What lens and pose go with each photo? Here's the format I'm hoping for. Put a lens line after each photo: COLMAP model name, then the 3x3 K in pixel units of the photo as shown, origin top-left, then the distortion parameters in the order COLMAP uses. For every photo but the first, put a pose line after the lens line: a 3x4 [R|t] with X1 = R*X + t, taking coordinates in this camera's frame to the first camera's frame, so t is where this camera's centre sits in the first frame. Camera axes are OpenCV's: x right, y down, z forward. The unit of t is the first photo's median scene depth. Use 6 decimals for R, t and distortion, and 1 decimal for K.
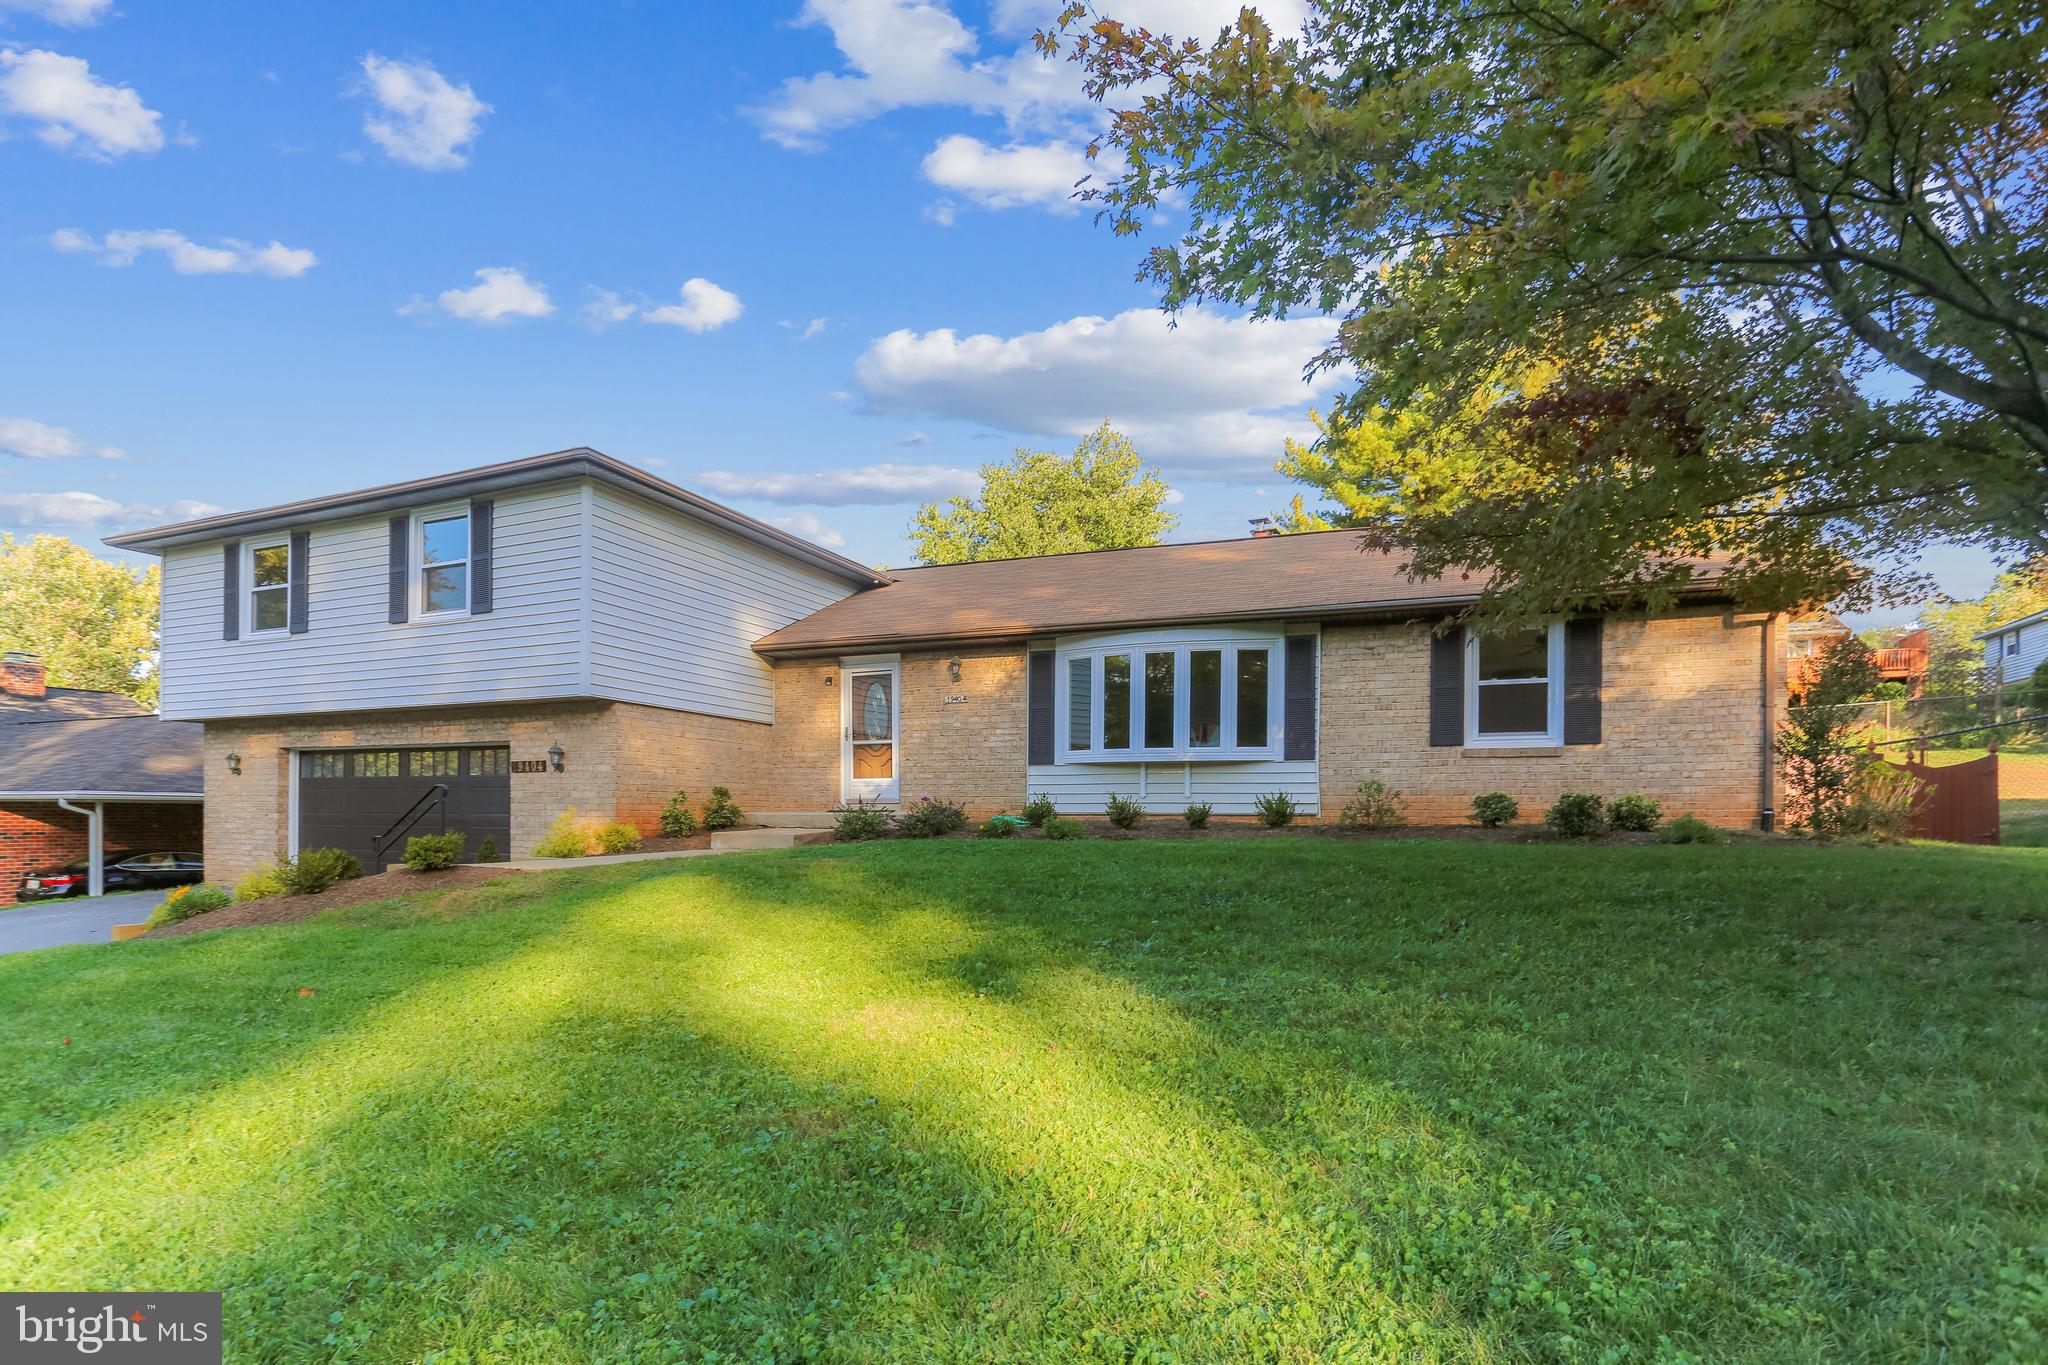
lens RADIAL K [[1046.3, 0, 1015.2], [0, 1046.3, 818.9], [0, 0, 1]] dist [-0.030328, 0.000495]
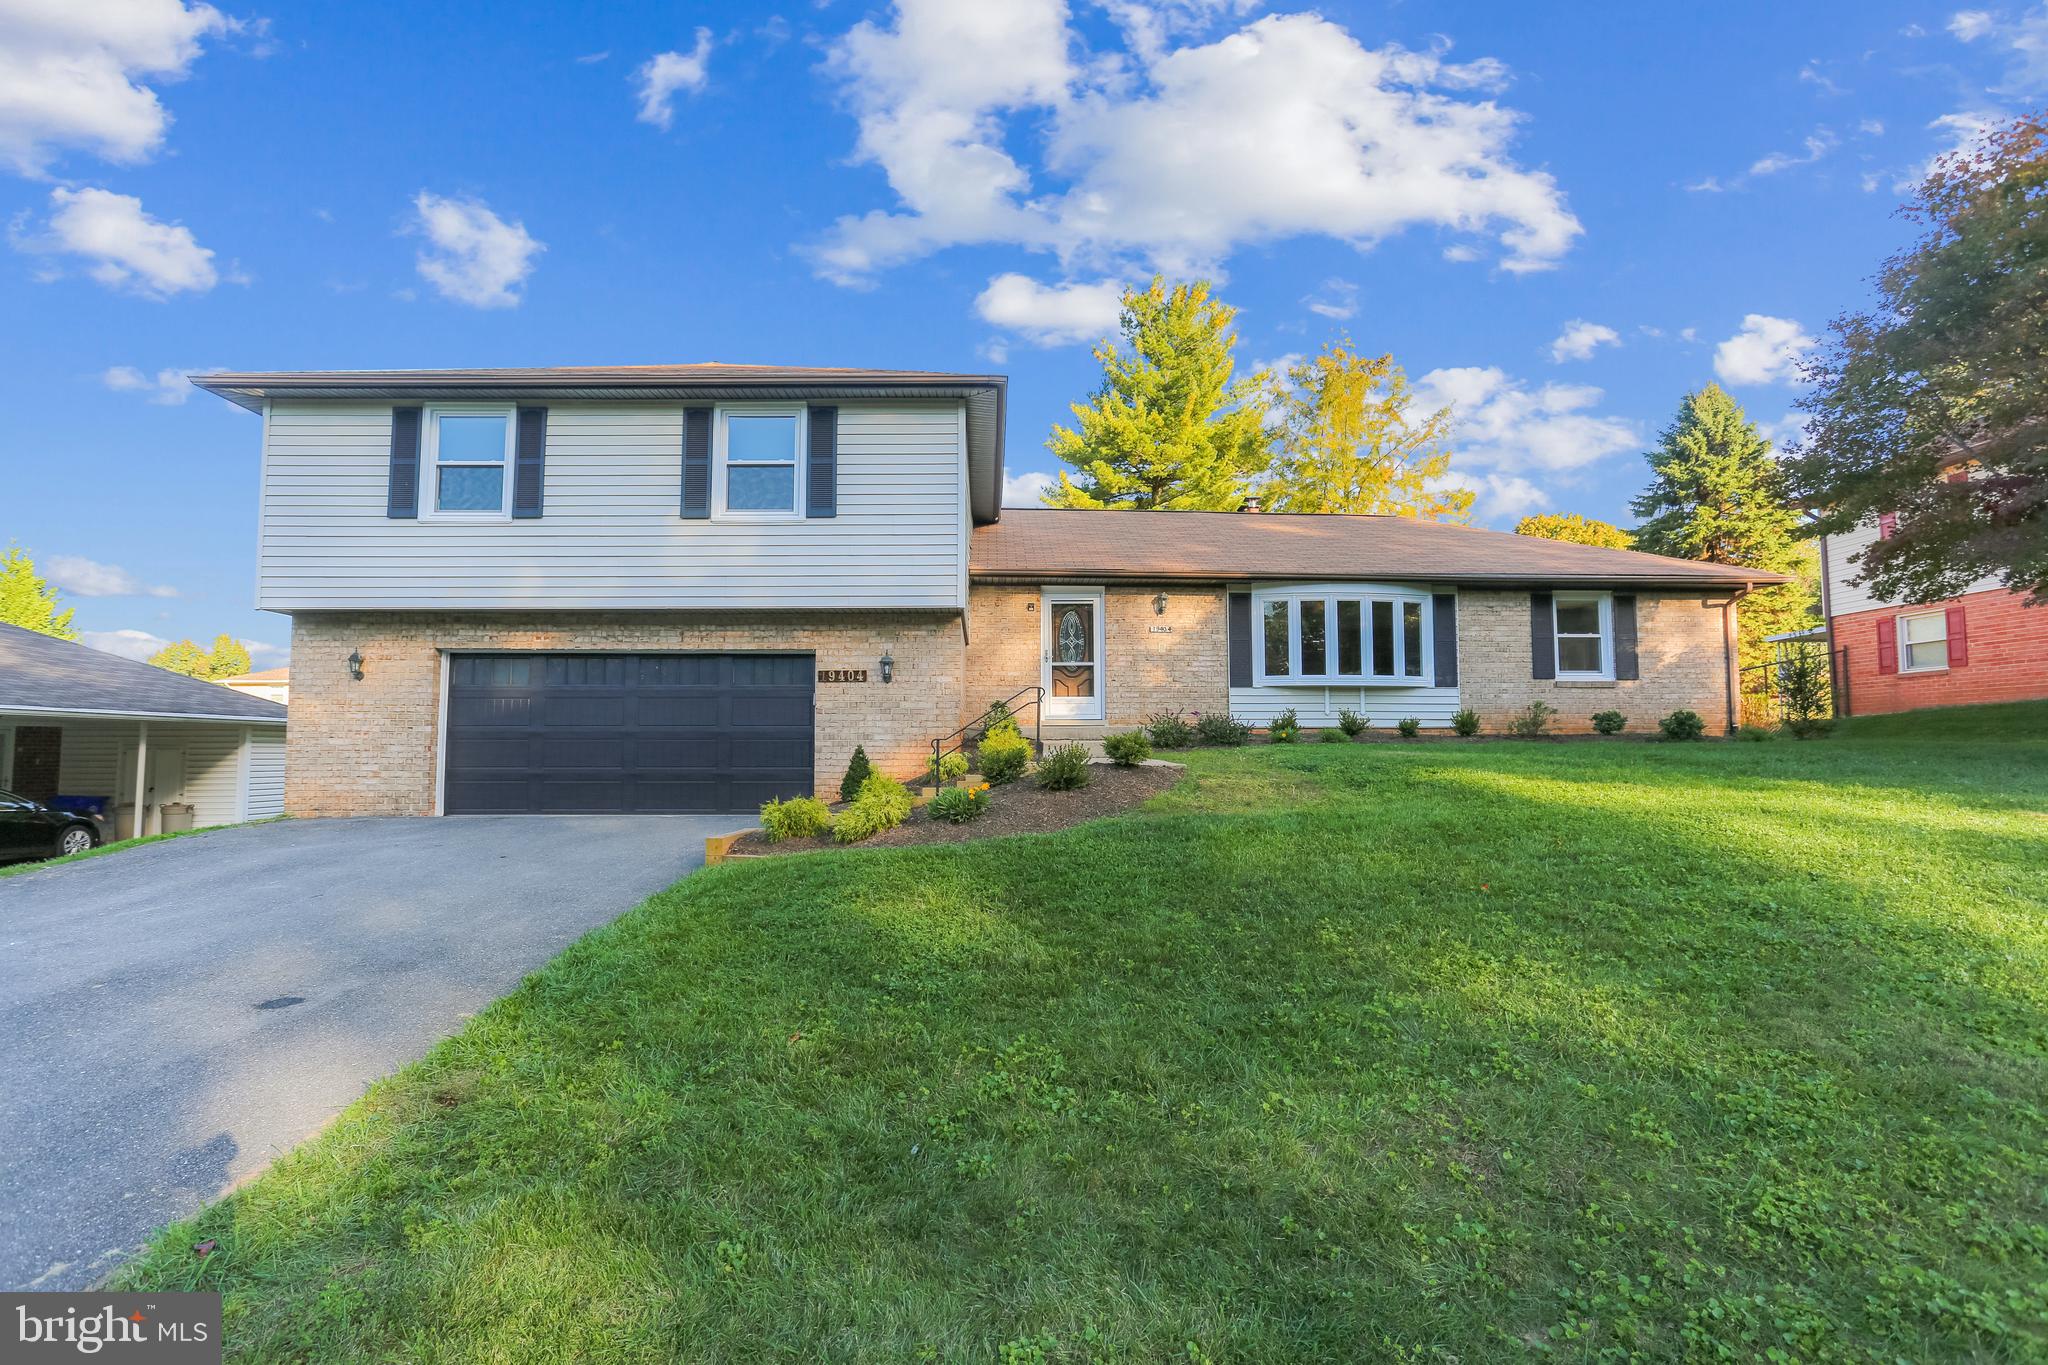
lens RADIAL K [[1008.2, 0, 1030.4], [0, 1008.2, 702.9], [0, 0, 1]] dist [-0.059562, 0.000473]
pose [[0.907548, 0.015769, 0.419653, -0.700532], [0.007500, 0.998527, -0.053742, 0.026773], [-0.419882, 0.051921, 0.906092, 0.066811]]
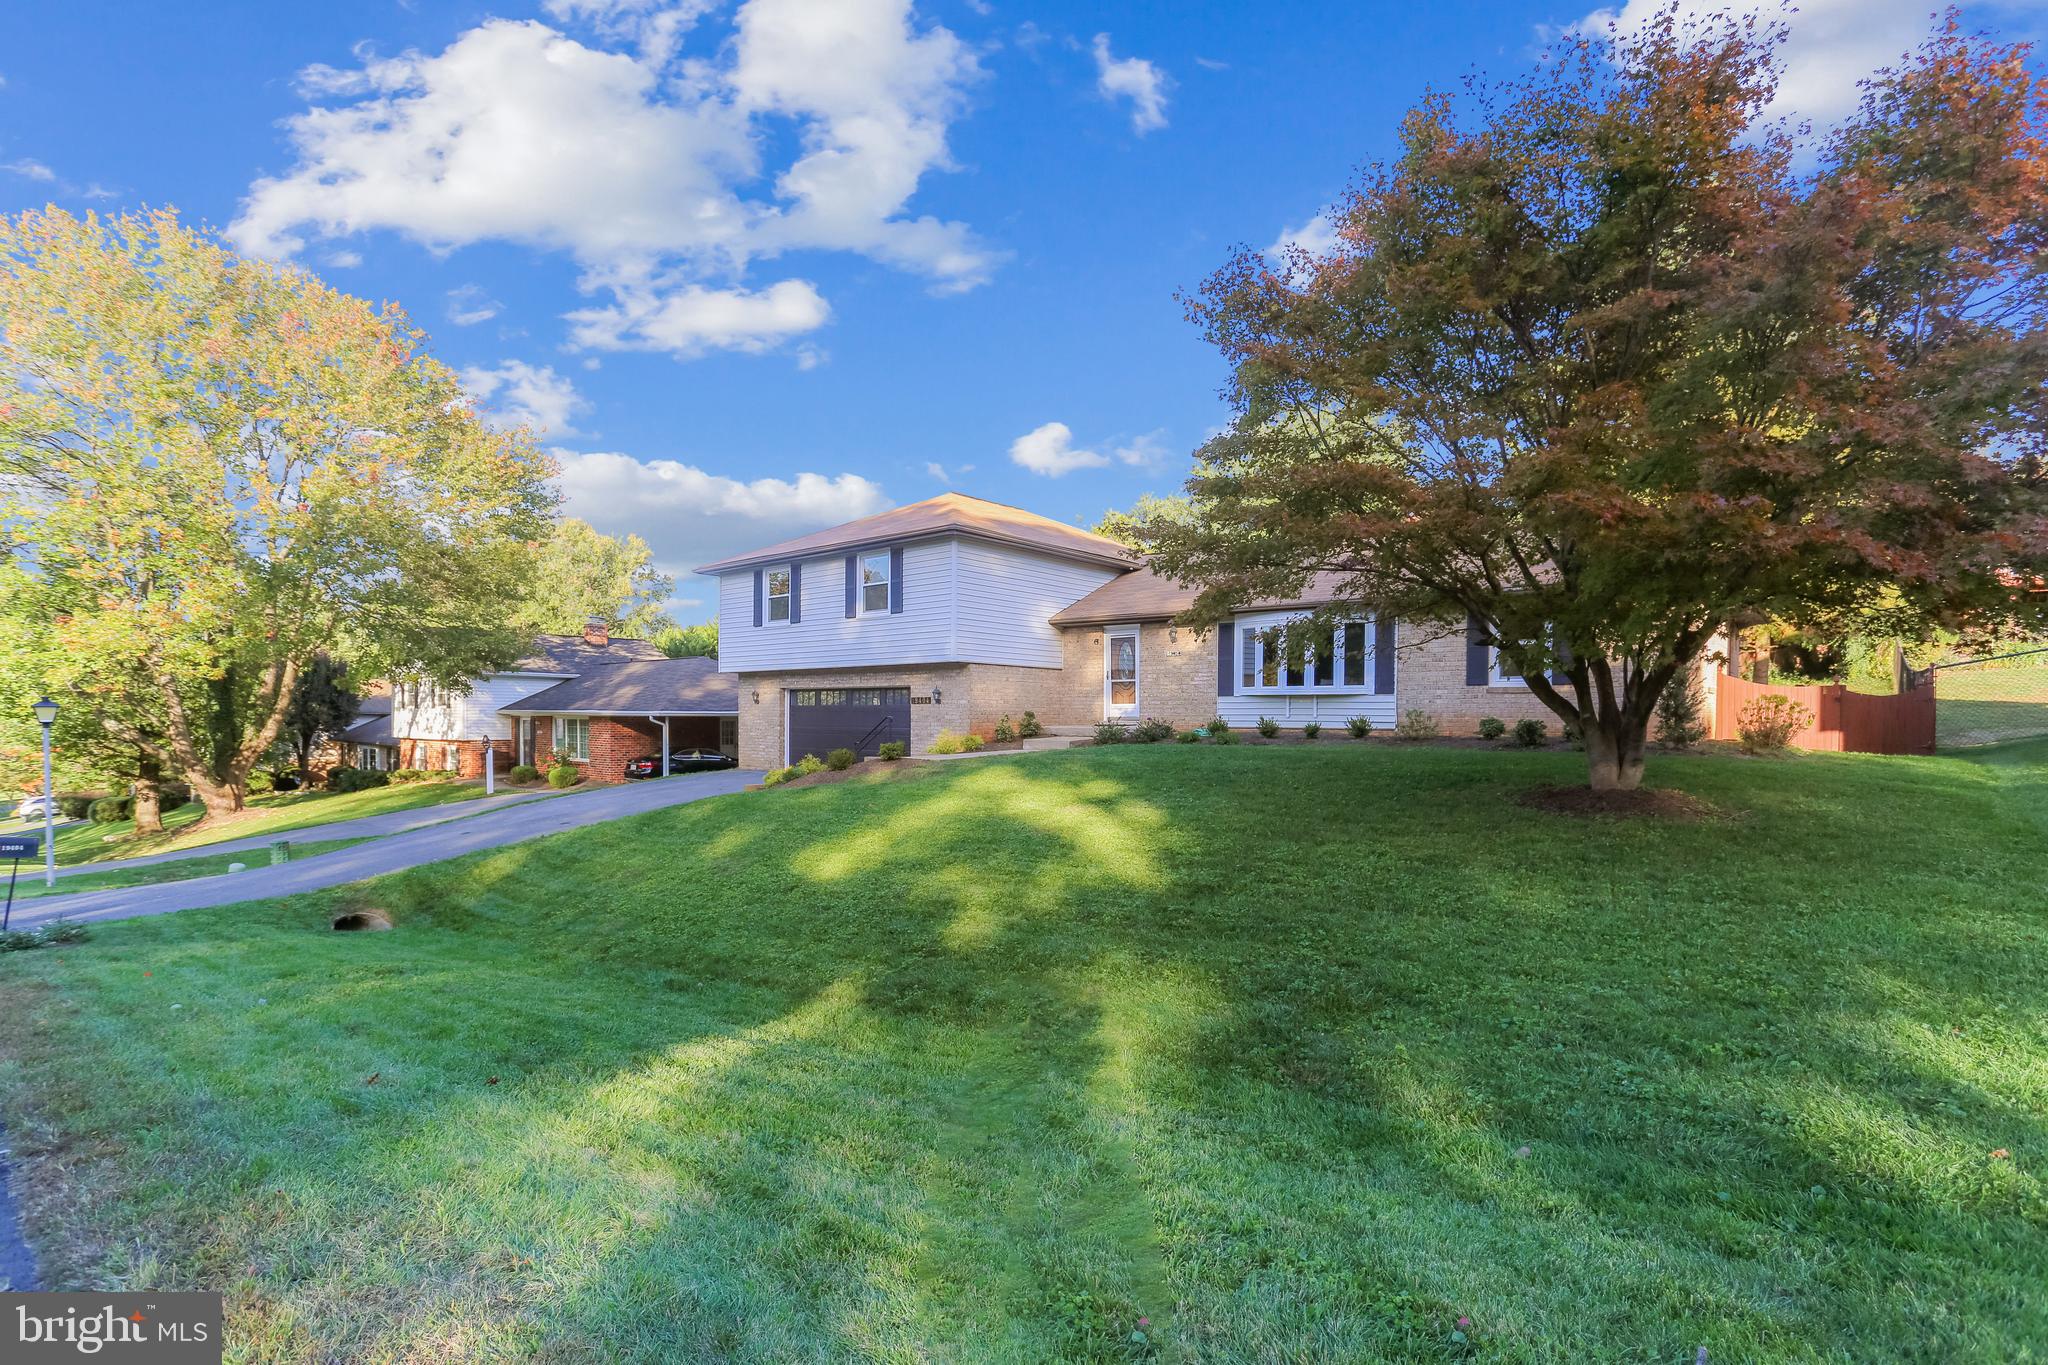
lens RADIAL K [[1008.2, 0, 1030.4], [0, 1008.2, 702.9], [0, 0, 1]] dist [-0.059562, 0.000473]
pose [[0.957872, -0.007274, -0.287105, 0.183877], [0.003266, 0.999890, -0.014436, -0.021588], [0.287178, 0.012890, 0.957790, -0.544876]]
